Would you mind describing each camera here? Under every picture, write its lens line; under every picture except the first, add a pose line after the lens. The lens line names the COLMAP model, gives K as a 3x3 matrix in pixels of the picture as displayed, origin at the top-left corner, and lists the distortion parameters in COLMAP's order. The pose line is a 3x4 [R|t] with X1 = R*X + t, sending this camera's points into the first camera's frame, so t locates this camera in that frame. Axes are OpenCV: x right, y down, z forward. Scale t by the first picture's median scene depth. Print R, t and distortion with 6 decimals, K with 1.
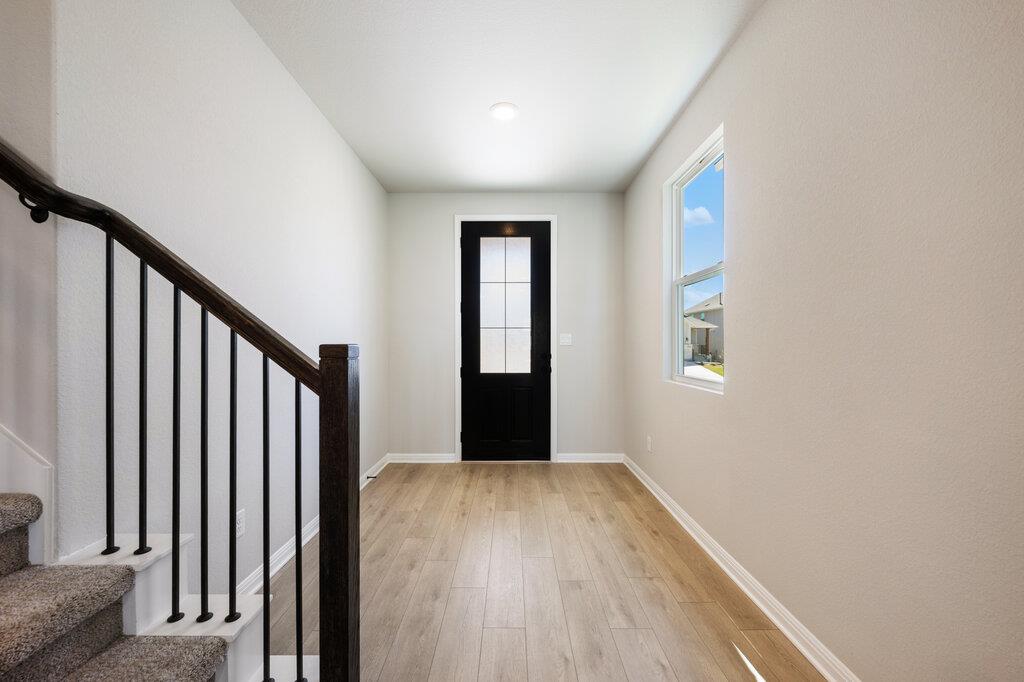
lens RADIAL K [[406.9, 0, 512.0], [0, 406.9, 341.0], [0, 0, 1]] dist [0.000259, 0.000049]
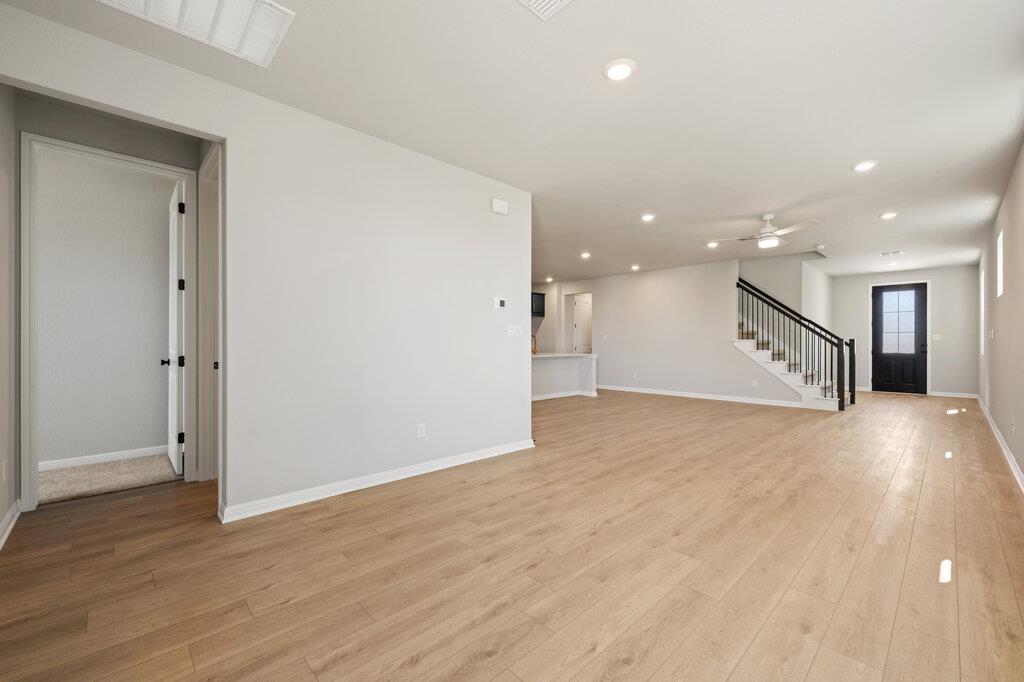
lens RADIAL K [[418.2, 0, 512.0], [0, 418.2, 341.0], [0, 0, 1]] dist [0.001347, 0.000135]
pose [[0.693099, 0.004672, -0.720828, 0.169483], [0.000296, 0.999977, 0.006765, -0.002689], [0.720843, -0.004902, 0.693081, -2.080067]]
